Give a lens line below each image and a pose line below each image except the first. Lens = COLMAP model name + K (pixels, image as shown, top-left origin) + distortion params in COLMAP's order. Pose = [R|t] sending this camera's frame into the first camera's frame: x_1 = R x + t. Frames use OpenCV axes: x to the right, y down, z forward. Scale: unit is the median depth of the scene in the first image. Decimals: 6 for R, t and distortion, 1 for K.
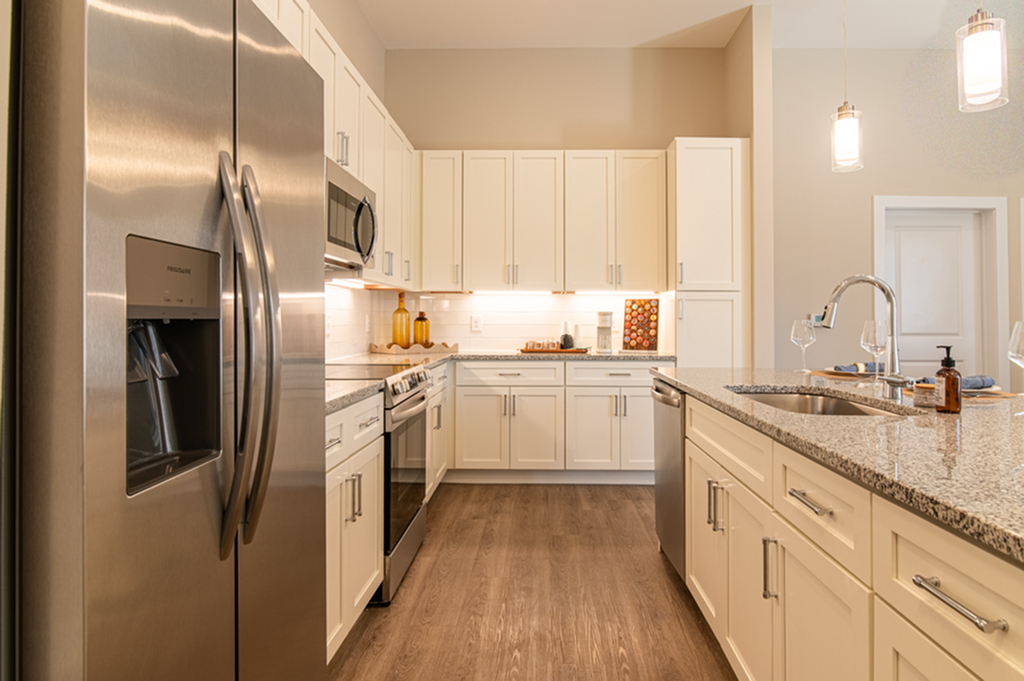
lens RADIAL K [[602.1, 0, 515.4], [0, 602.1, 316.1], [0, 0, 1]] dist [-0.004131, 0.000973]
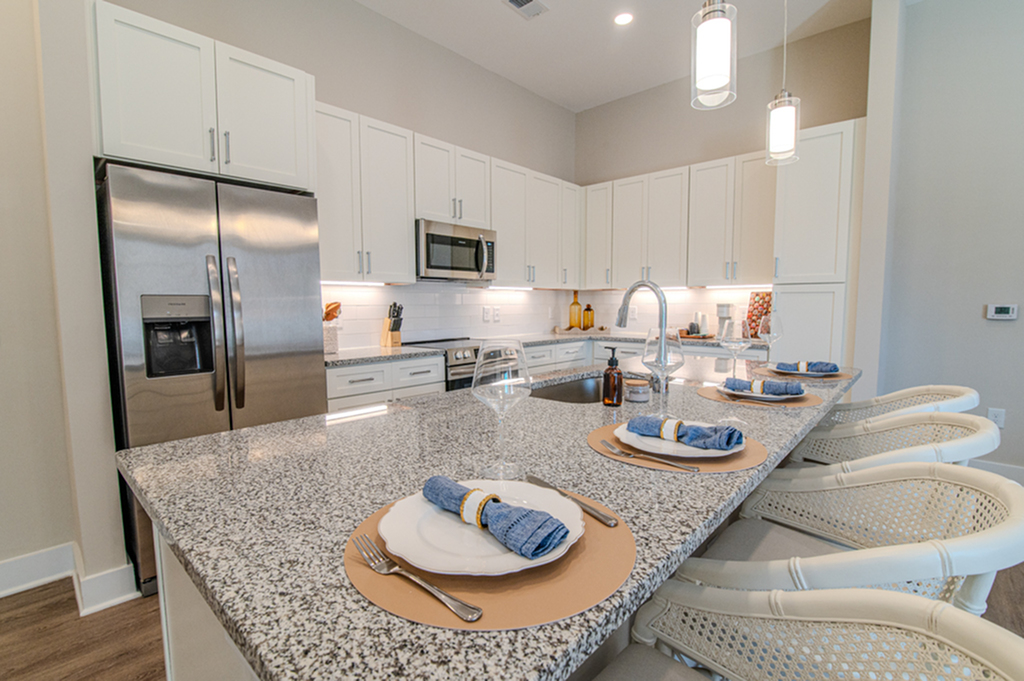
lens RADIAL K [[456.9, 0, 512.0], [0, 456.9, 340.5], [0, 0, 1]] dist [0.000544, 0.000039]
pose [[0.758454, 0.046701, -0.650051, 0.412037], [0.010035, 0.996474, 0.083298, -0.013766], [0.651649, -0.069701, 0.755311, 0.078713]]
